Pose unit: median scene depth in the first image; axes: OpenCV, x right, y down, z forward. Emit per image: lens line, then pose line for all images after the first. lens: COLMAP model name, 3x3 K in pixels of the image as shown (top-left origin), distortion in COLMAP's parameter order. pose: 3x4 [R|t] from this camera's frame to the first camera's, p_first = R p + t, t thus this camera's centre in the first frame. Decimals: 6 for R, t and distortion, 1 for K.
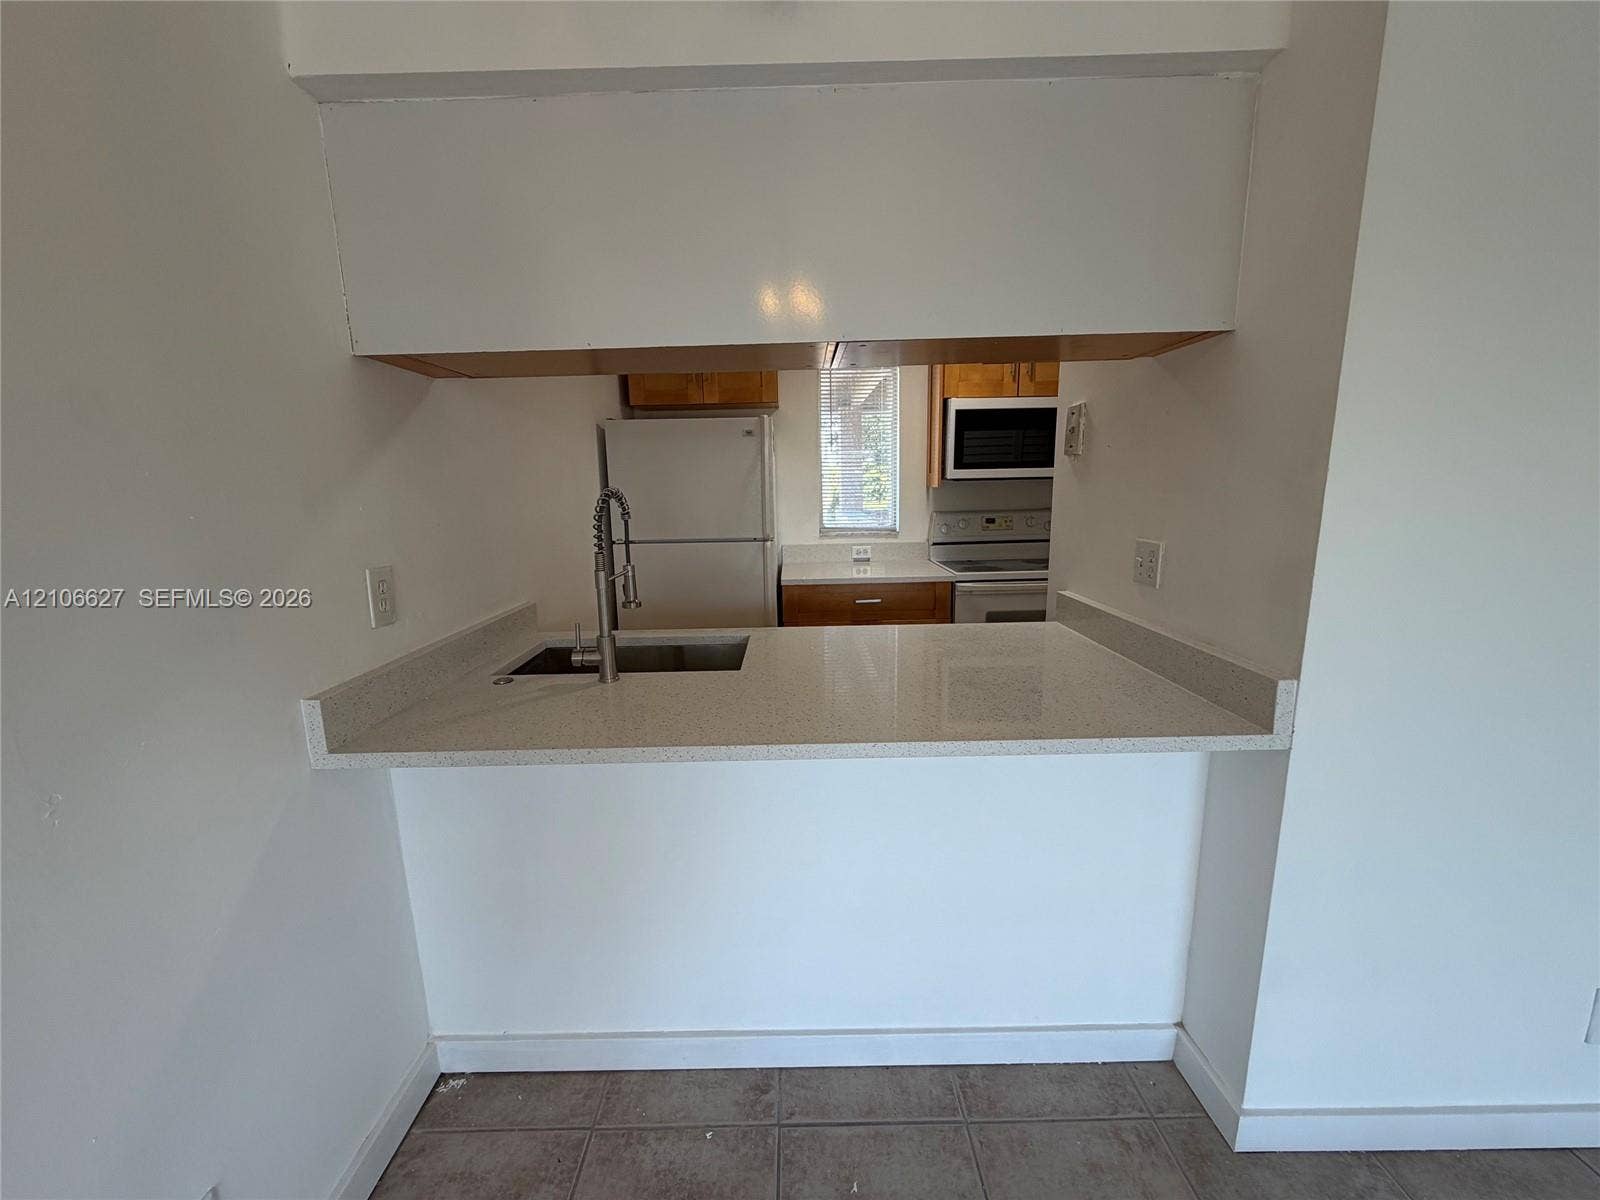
lens RADIAL K [[635.6, 0, 798.1], [0, 635.6, 598.3], [0, 0, 1]] dist [0.000656, -0.000375]
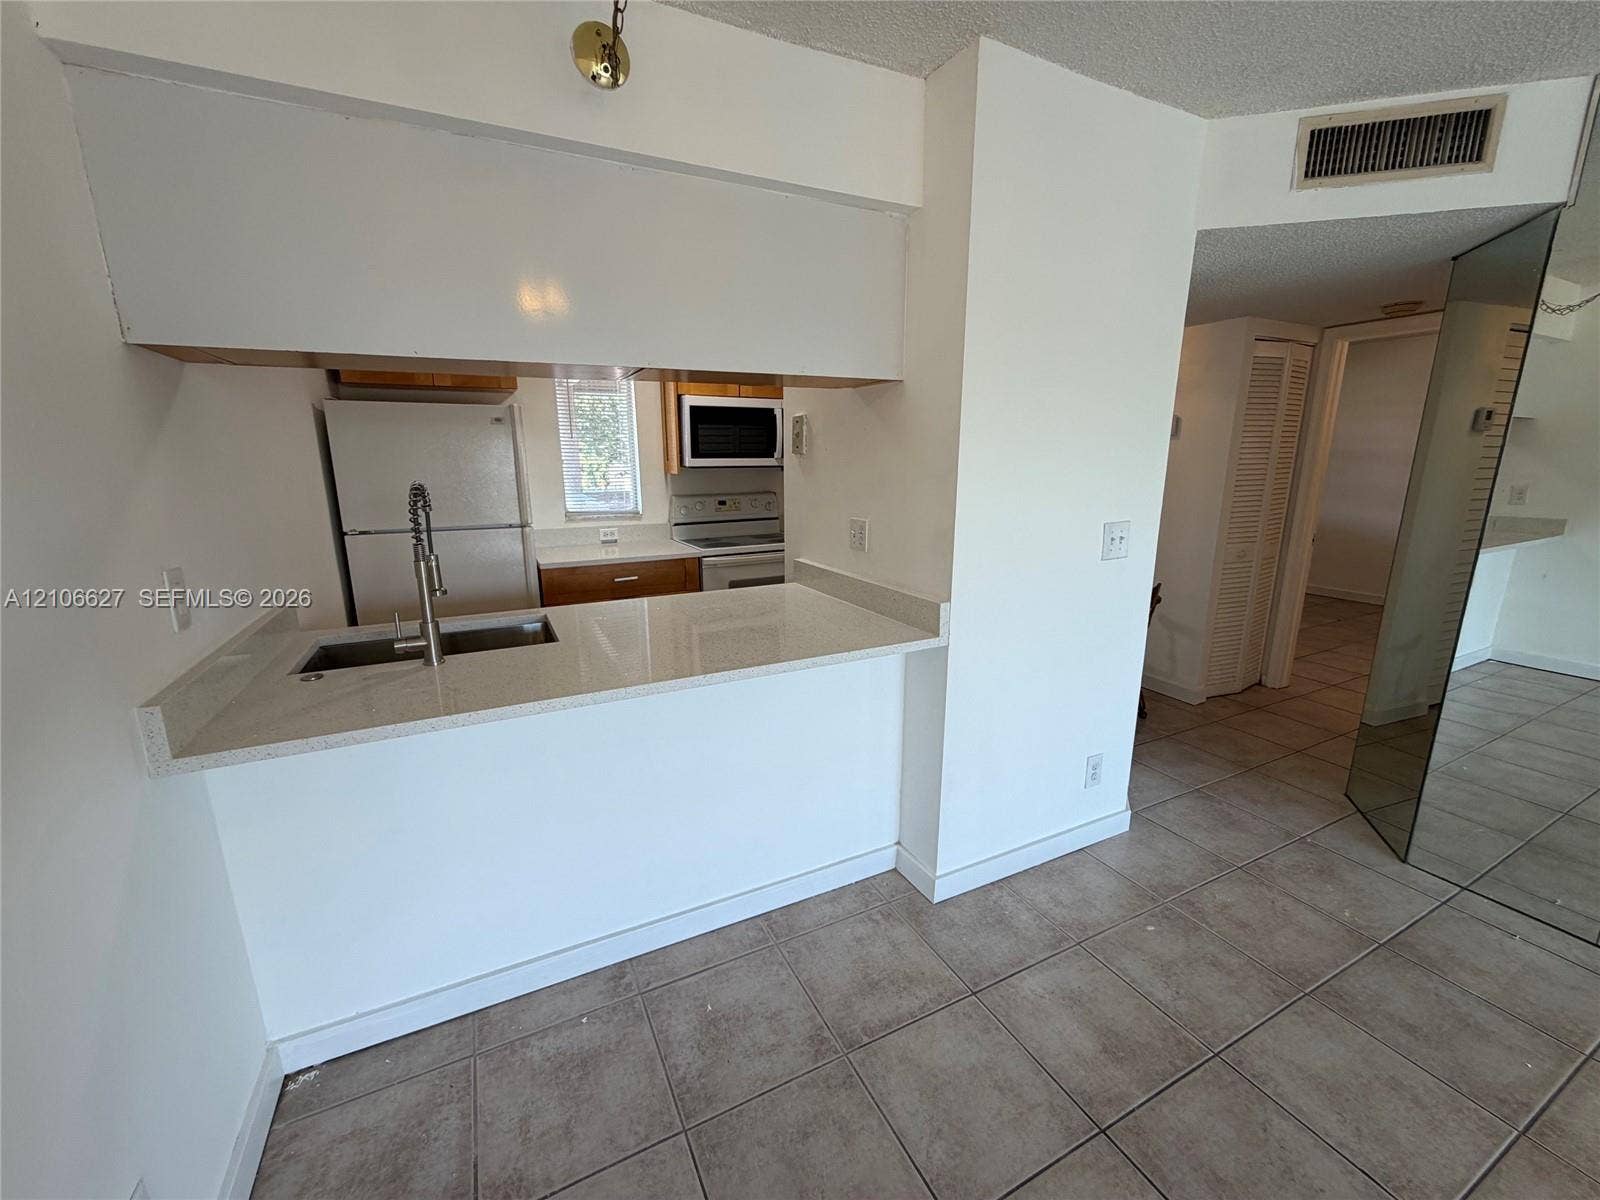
lens RADIAL K [[635.6, 0, 797.1], [0, 635.6, 595.3], [0, 0, 1]] dist [0.000656, -0.000375]
pose [[0.897187, -0.079143, 0.434502, -0.186262], [0.066817, 0.996812, 0.043598, 0.008448], [-0.436567, -0.010084, 0.899615, -0.202614]]
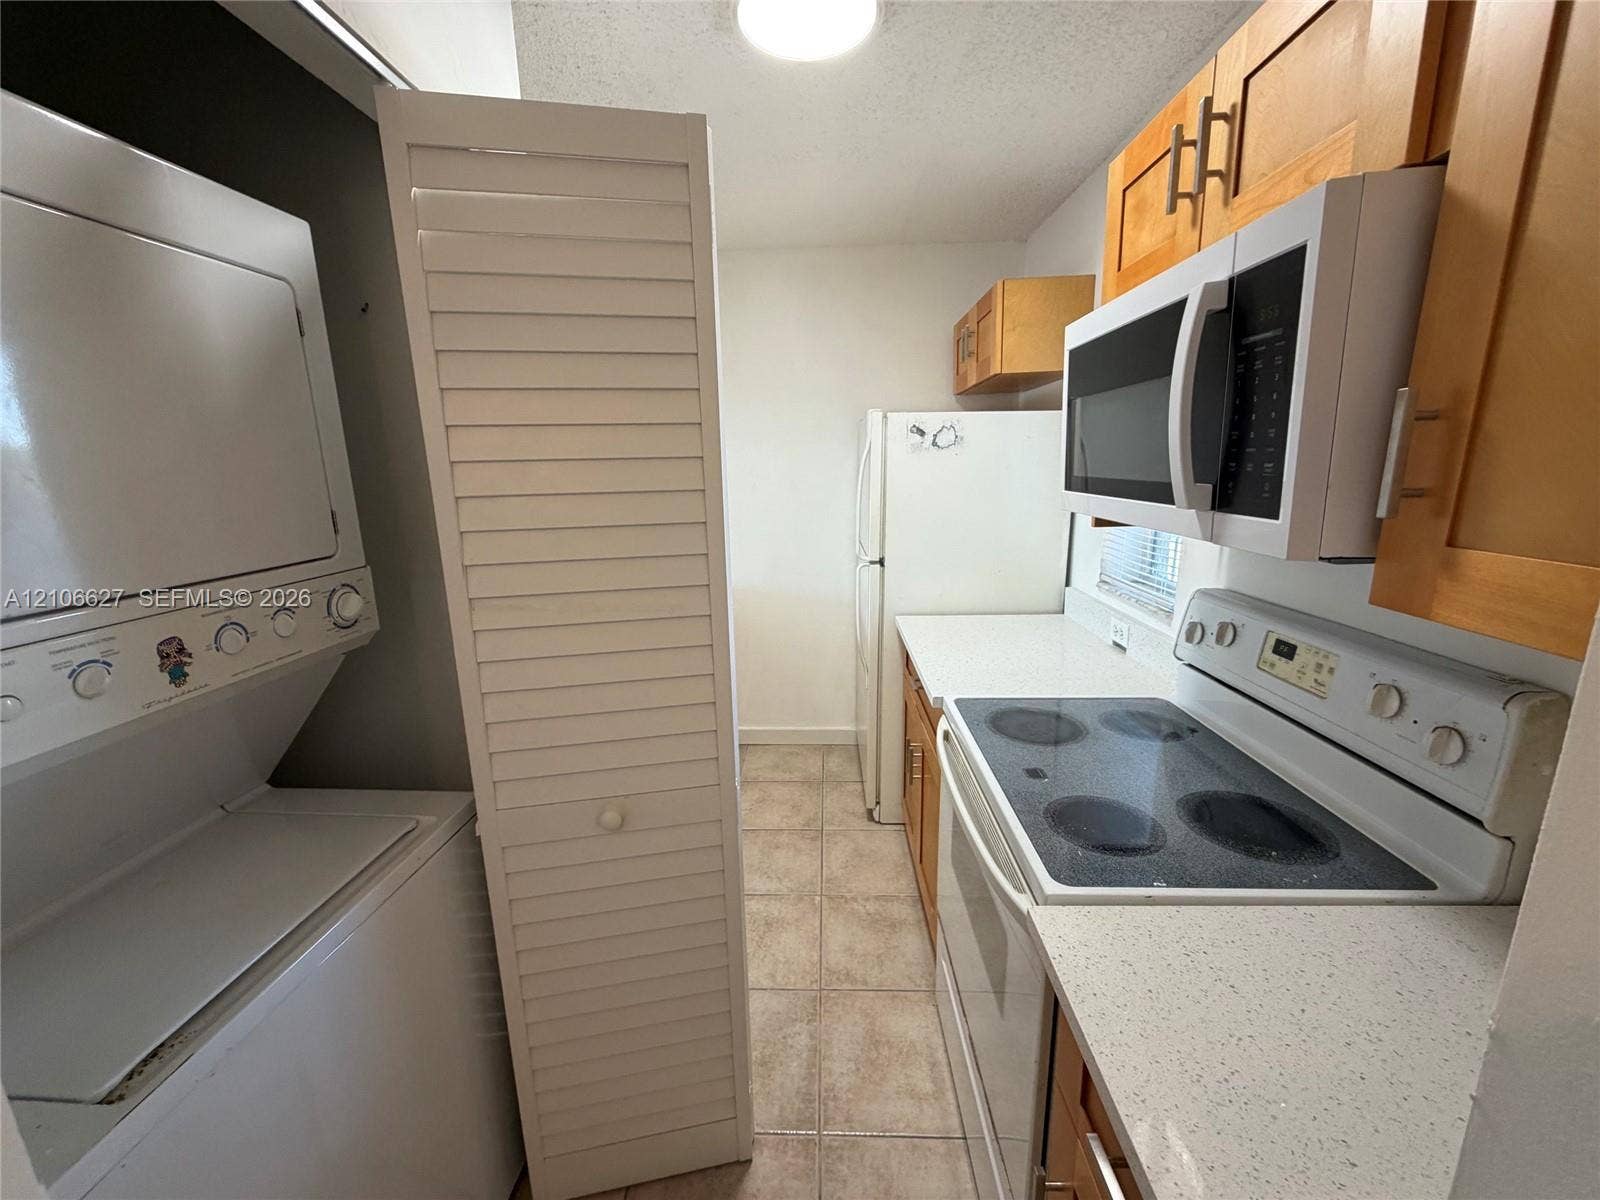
lens RADIAL K [[635.6, 0, 804.0], [0, 635.6, 597.3], [0, 0, 1]] dist [0.000656, -0.000375]
pose [[-0.040391, 0.225574, -0.973388, 1.312787], [-0.166085, 0.959115, 0.229158, -0.380608], [0.985284, 0.170921, -0.001275, 1.571481]]
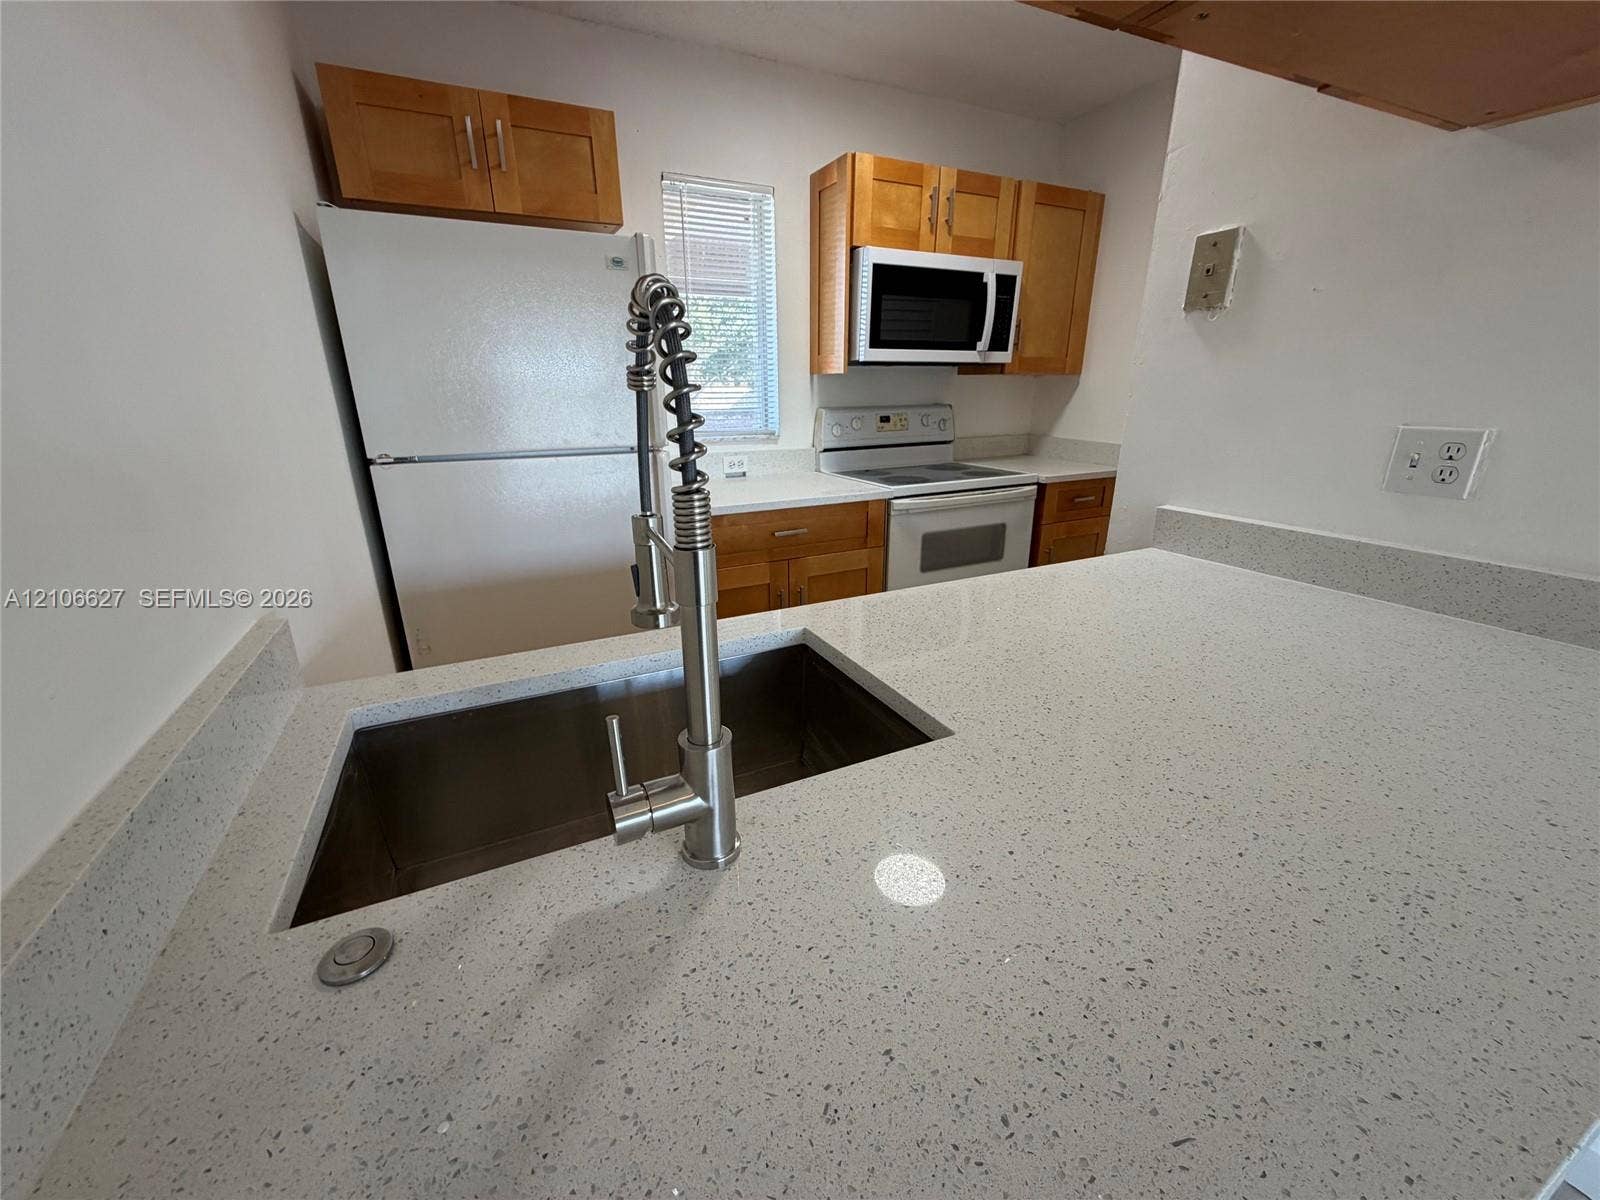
lens RADIAL K [[635.6, 0, 796.6], [0, 635.6, 600.0], [0, 0, 1]] dist [0.000656, -0.000375]
pose [[0.900824, -0.125539, 0.415638, -0.349481], [0.065943, 0.985741, 0.154810, -0.056660], [-0.429146, -0.112048, 0.896258, 0.613697]]
